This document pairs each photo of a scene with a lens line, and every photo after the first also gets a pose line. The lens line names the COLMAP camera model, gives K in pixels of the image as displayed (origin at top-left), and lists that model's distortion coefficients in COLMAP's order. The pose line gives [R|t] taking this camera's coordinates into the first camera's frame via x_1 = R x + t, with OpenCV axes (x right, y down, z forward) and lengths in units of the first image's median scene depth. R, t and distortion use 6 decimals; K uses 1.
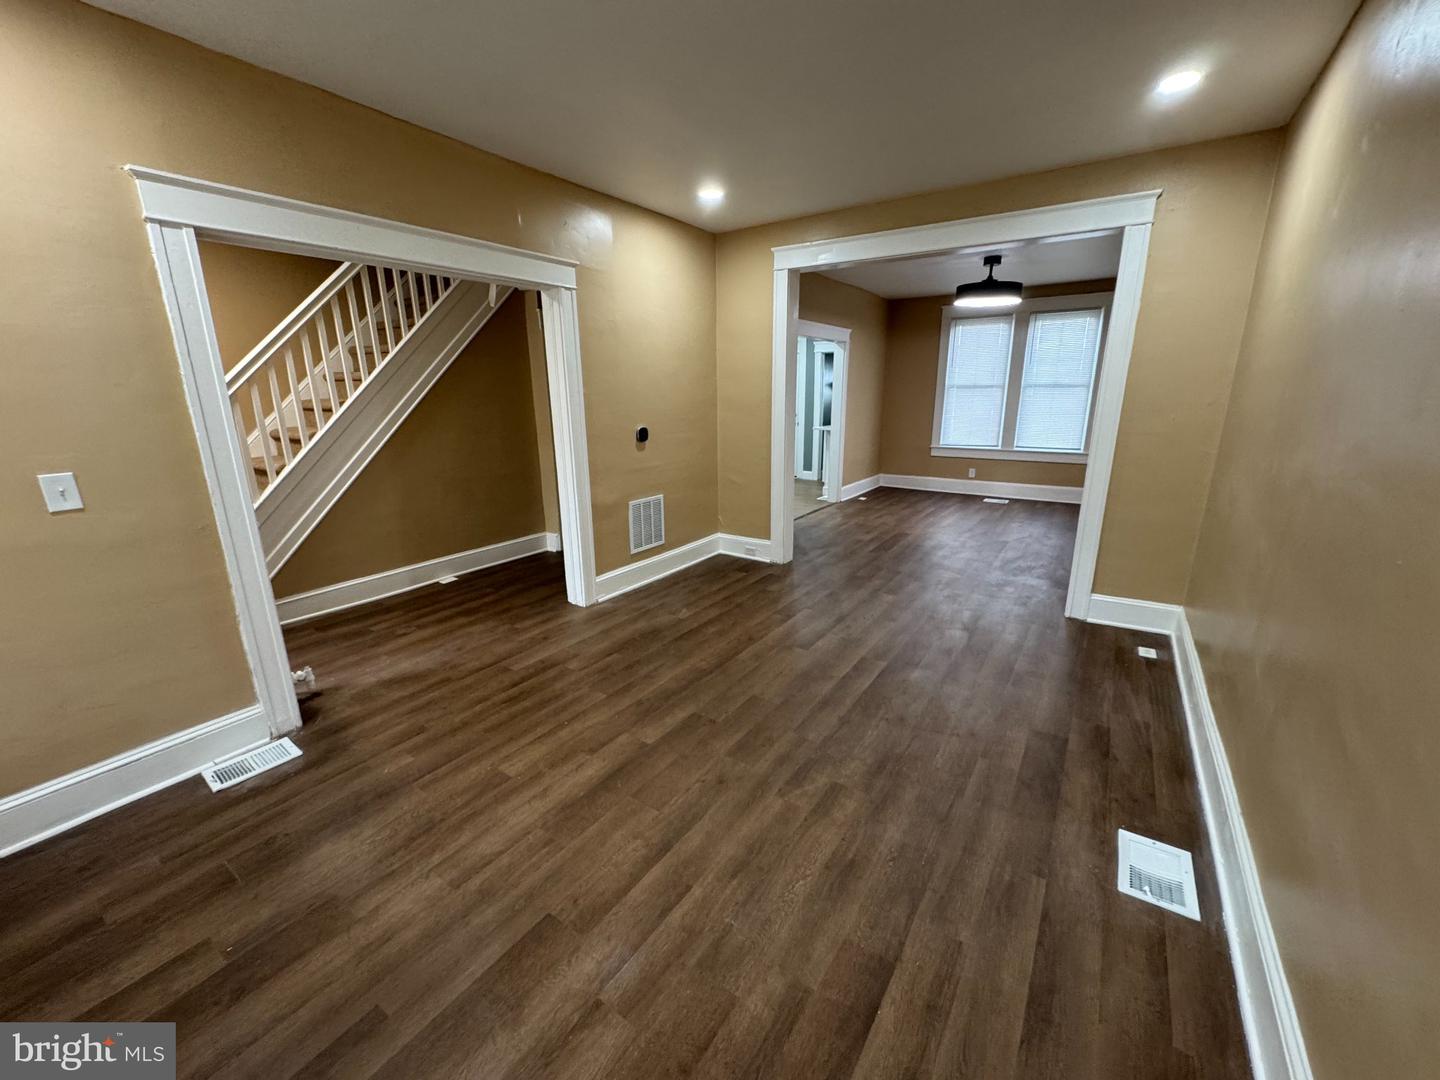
lens RADIAL K [[573.2, 0, 720.0], [0, 573.2, 540.0], [0, 0, 1]] dist [-0.001792, -0.000736]
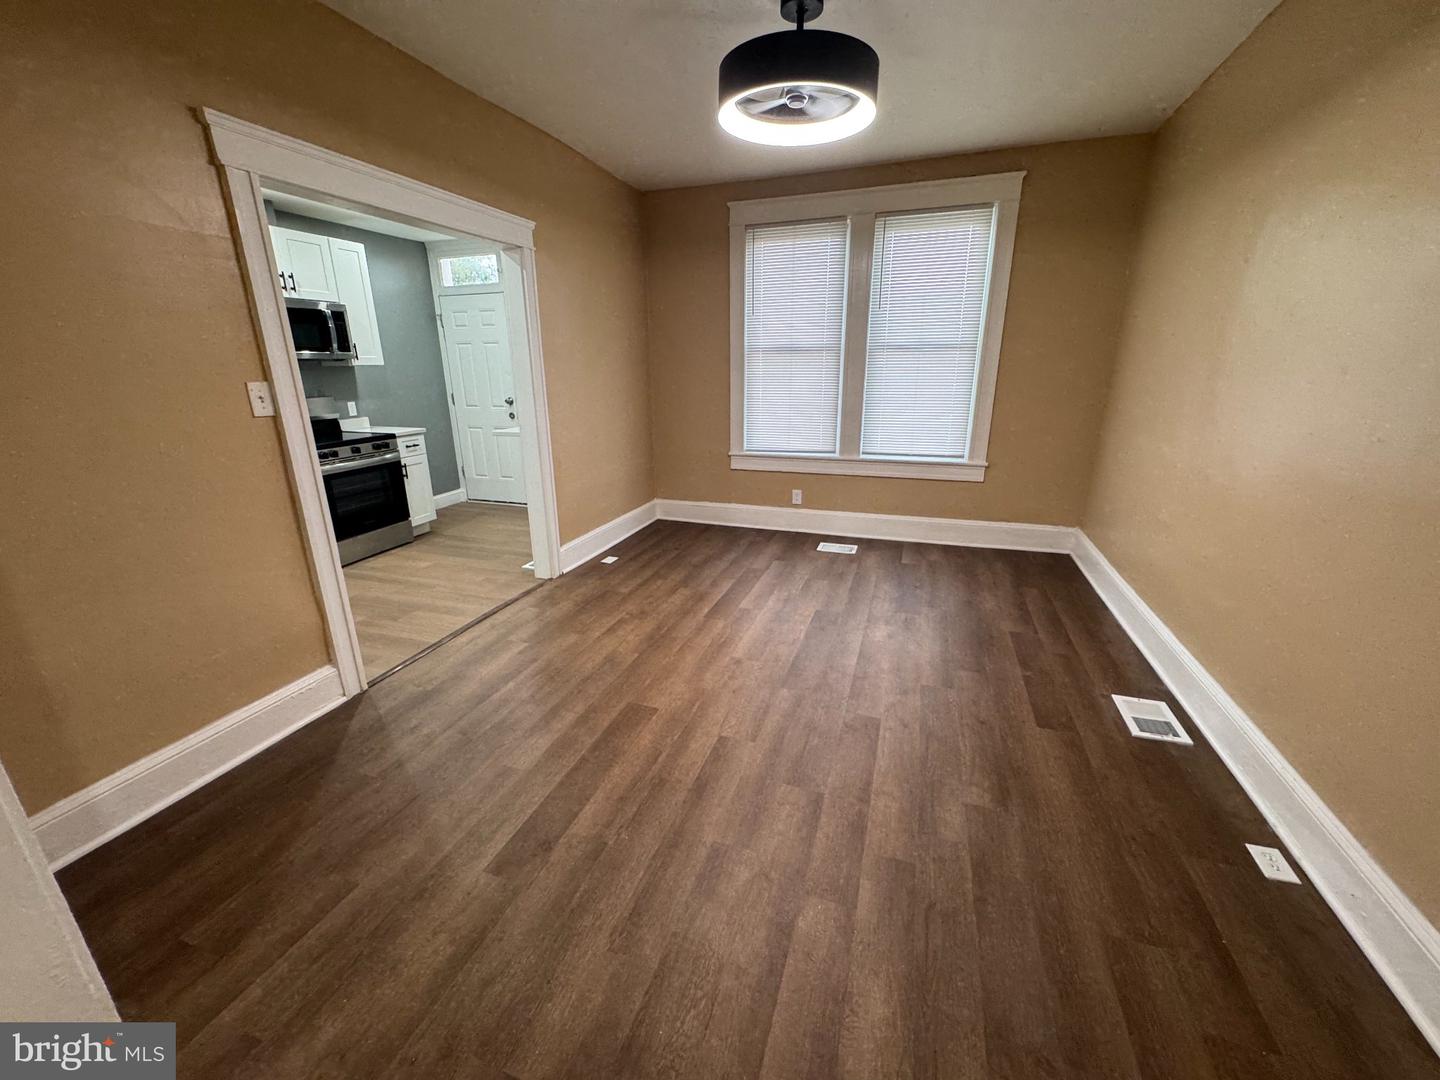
lens RADIAL K [[573.2, 0, 720.0], [0, 573.2, 540.0], [0, 0, 1]] dist [-0.001792, -0.000736]
pose [[0.964453, -0.077756, 0.252557, 0.635746], [0.067421, 0.996504, 0.049335, -0.327018], [-0.255510, -0.030553, 0.966323, 1.351253]]
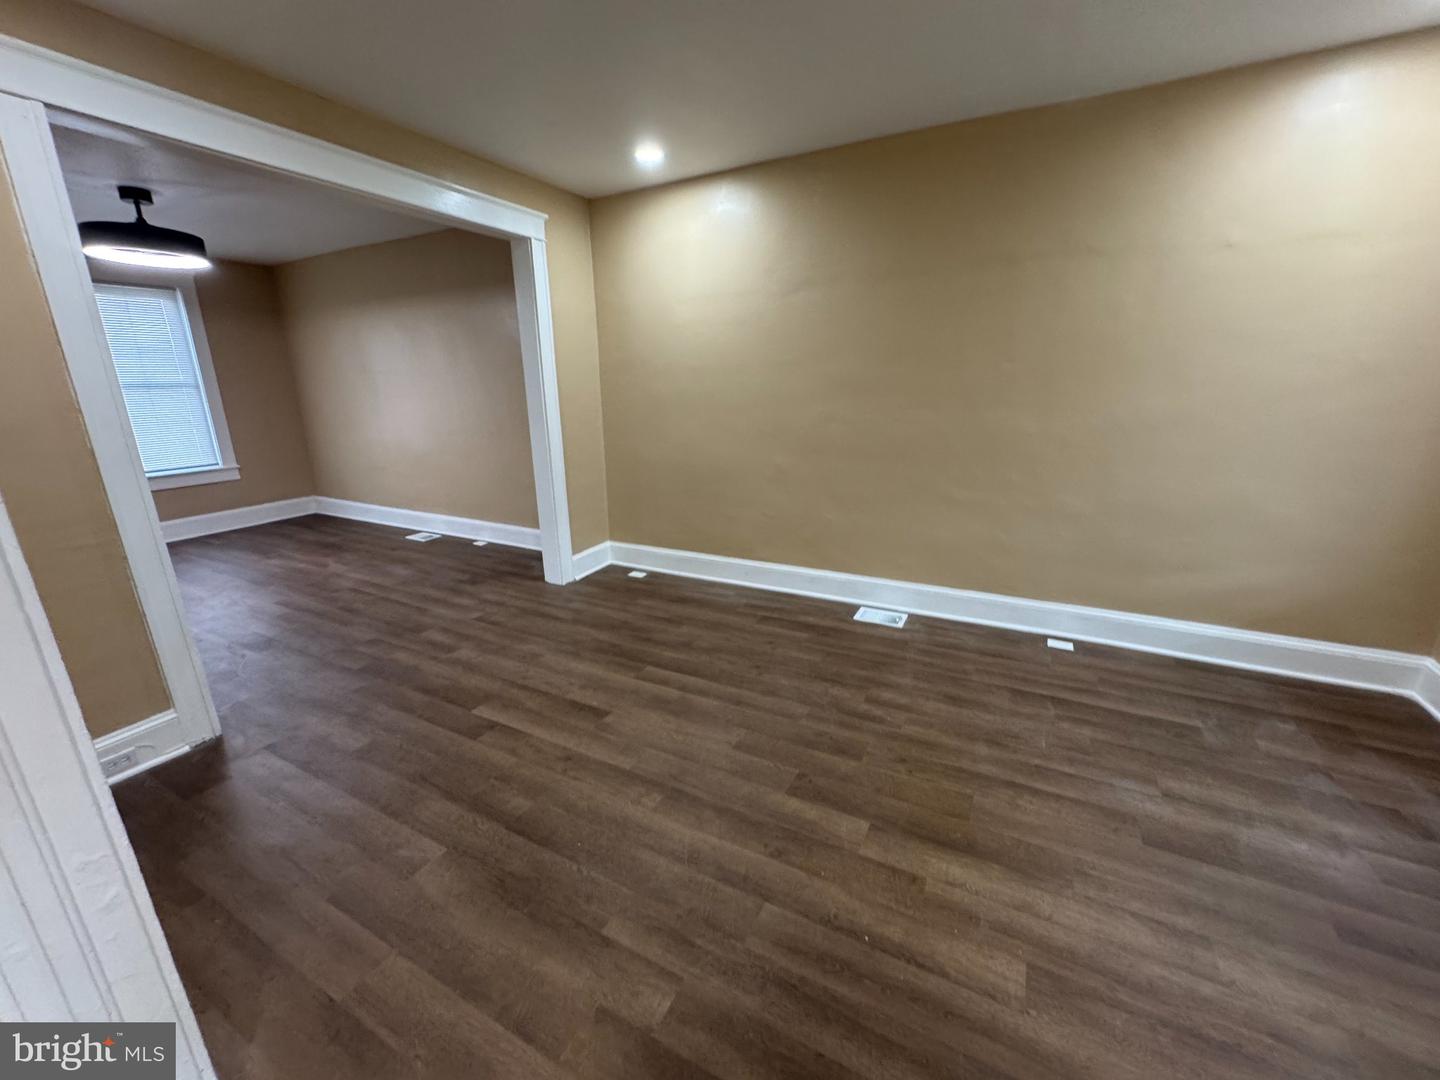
lens RADIAL K [[574.6, 0, 722.1], [0, 574.6, 538.2], [0, 0, 1]] dist [-0.002391, -0.000699]
pose [[-0.105620, -0.255112, 0.961126, -0.695504], [0.270290, 0.922778, 0.274636, -0.251012], [-0.956968, 0.288789, -0.028509, 1.018182]]
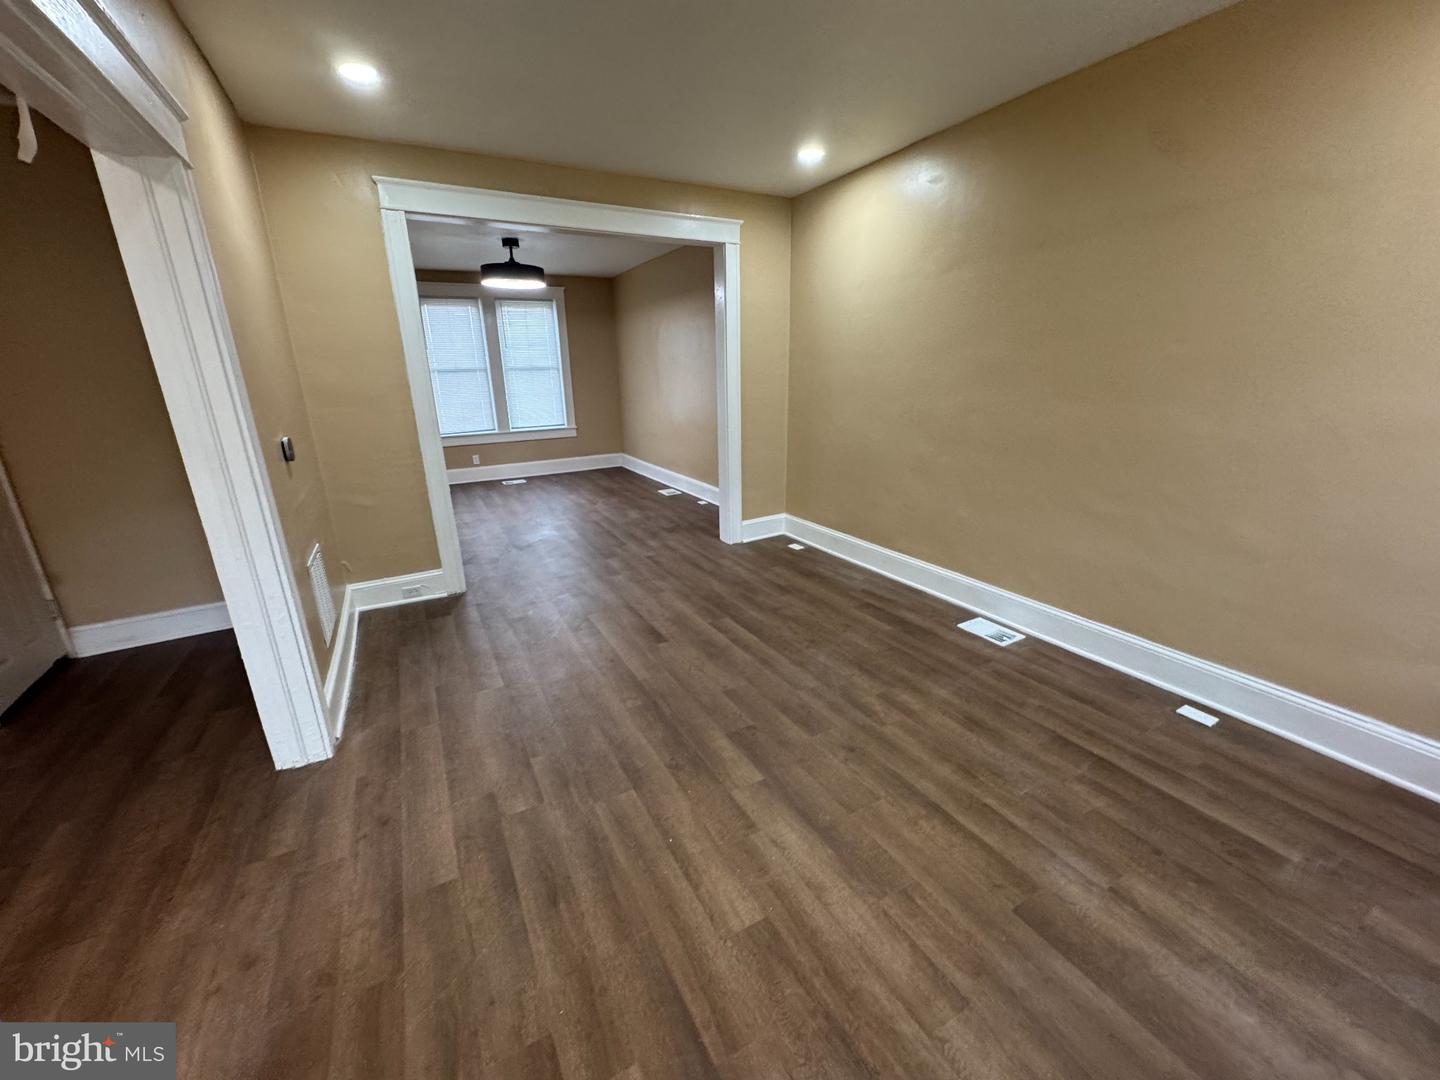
lens RADIAL K [[573.2, 0, 720.0], [0, 573.2, 540.0], [0, 0, 1]] dist [-0.001792, -0.000736]
pose [[0.454146, -0.259999, 0.852145, -0.729709], [0.244063, 0.956188, 0.161672, -0.129899], [-0.856846, 0.134554, 0.497705, 0.536815]]
